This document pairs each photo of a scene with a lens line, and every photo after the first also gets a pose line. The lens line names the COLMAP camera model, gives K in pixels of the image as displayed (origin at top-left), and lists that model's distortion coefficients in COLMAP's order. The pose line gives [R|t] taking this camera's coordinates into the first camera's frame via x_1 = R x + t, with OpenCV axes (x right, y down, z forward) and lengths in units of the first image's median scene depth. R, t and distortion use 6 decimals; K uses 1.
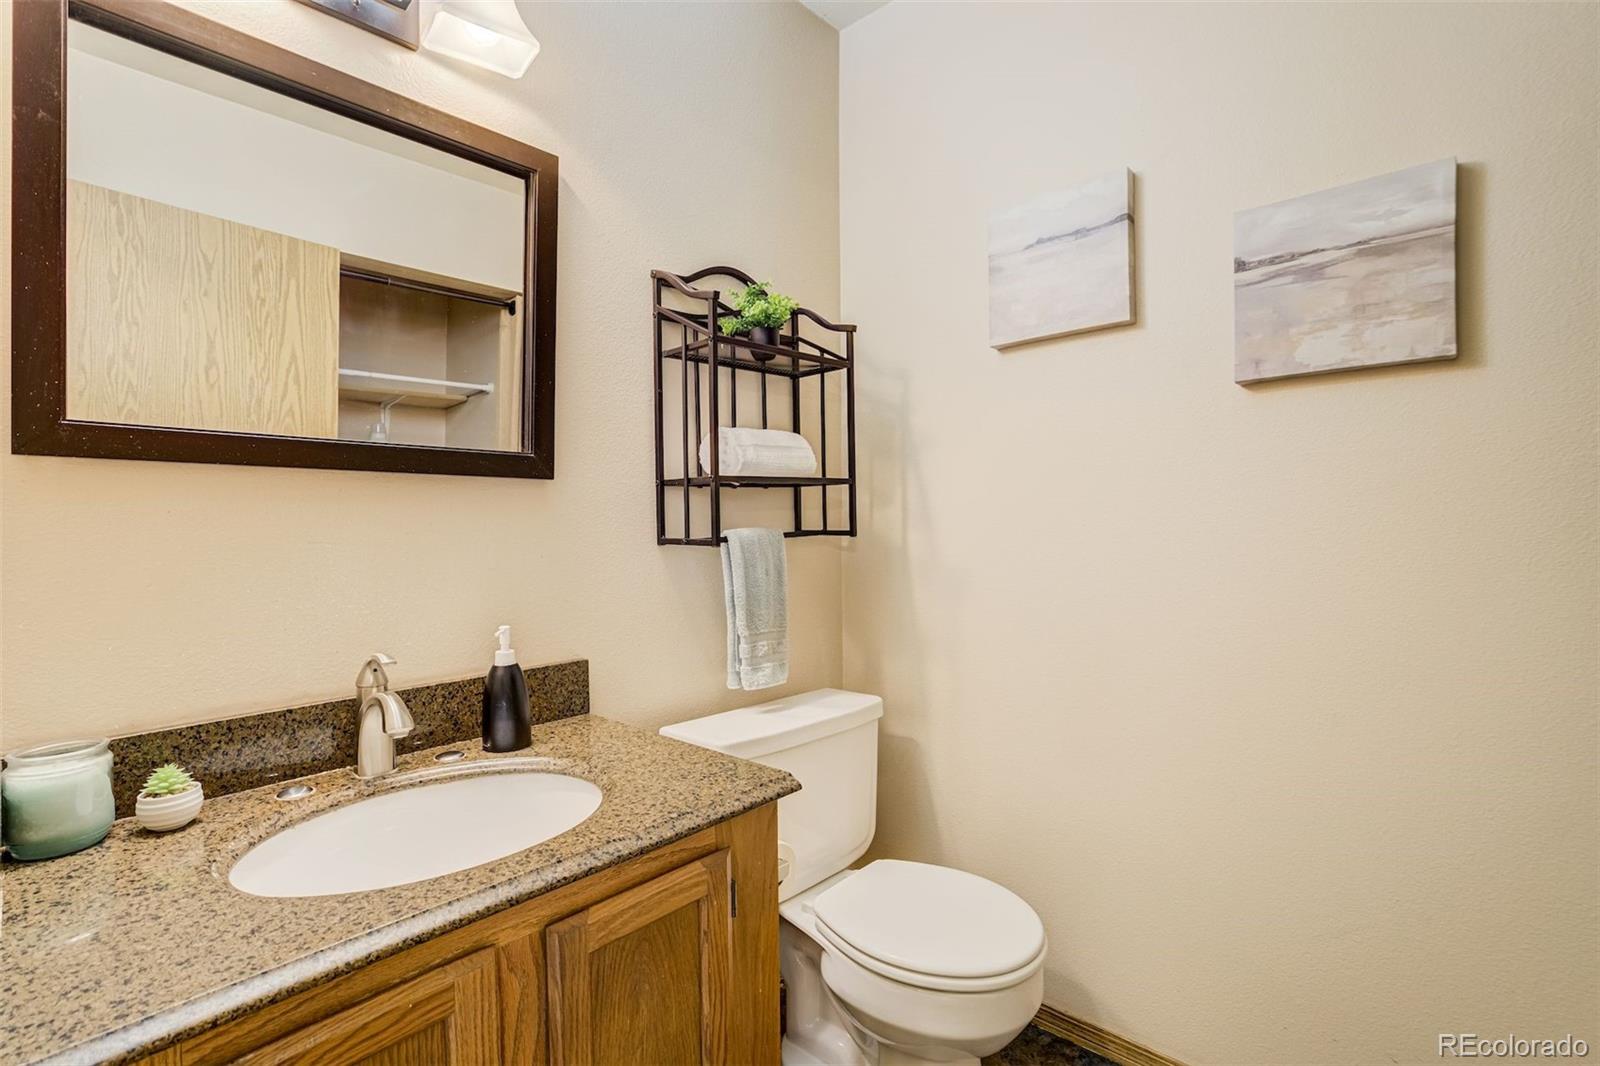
lens RADIAL K [[743.7, 0, 805.4], [0, 743.7, 518.6], [0, 0, 1]] dist [-0.057273, 0.023615]
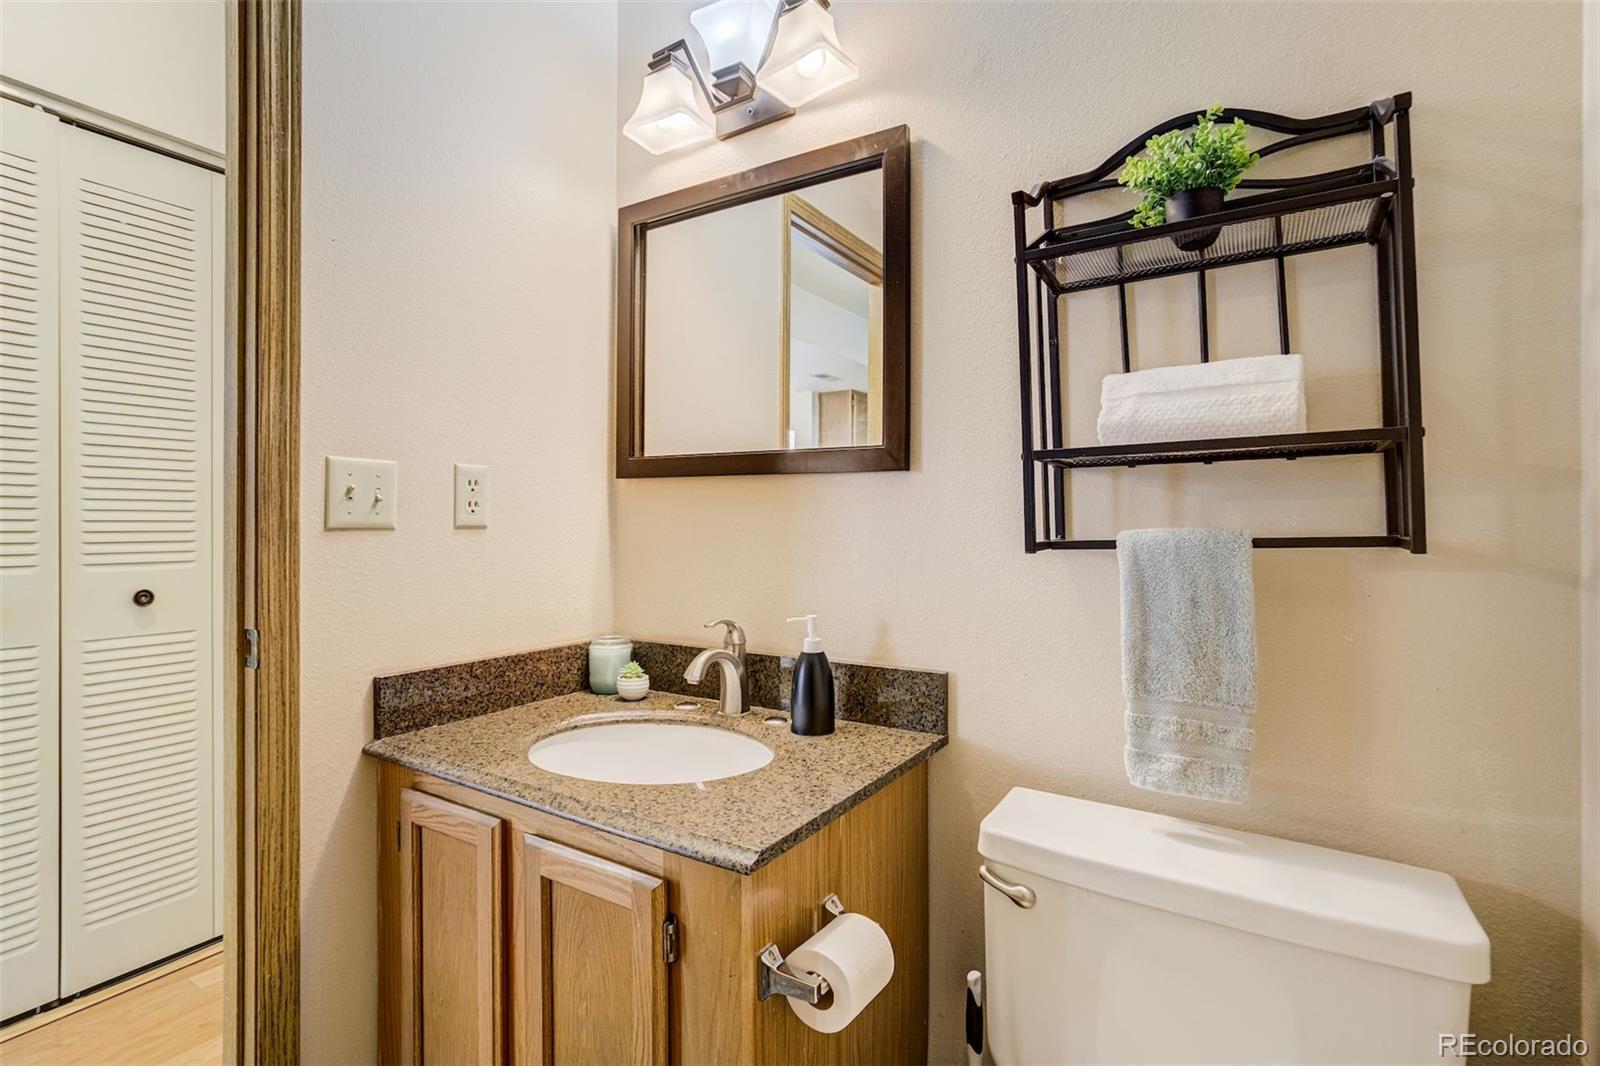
lens RADIAL K [[743.7, 0, 805.4], [0, 743.7, 518.6], [0, 0, 1]] dist [-0.057273, 0.023615]
pose [[0.174213, 0.002909, -0.984704, 0.573986], [-0.000983, 0.999996, 0.002780, 0.005742], [0.984707, 0.000483, 0.174215, 0.734280]]
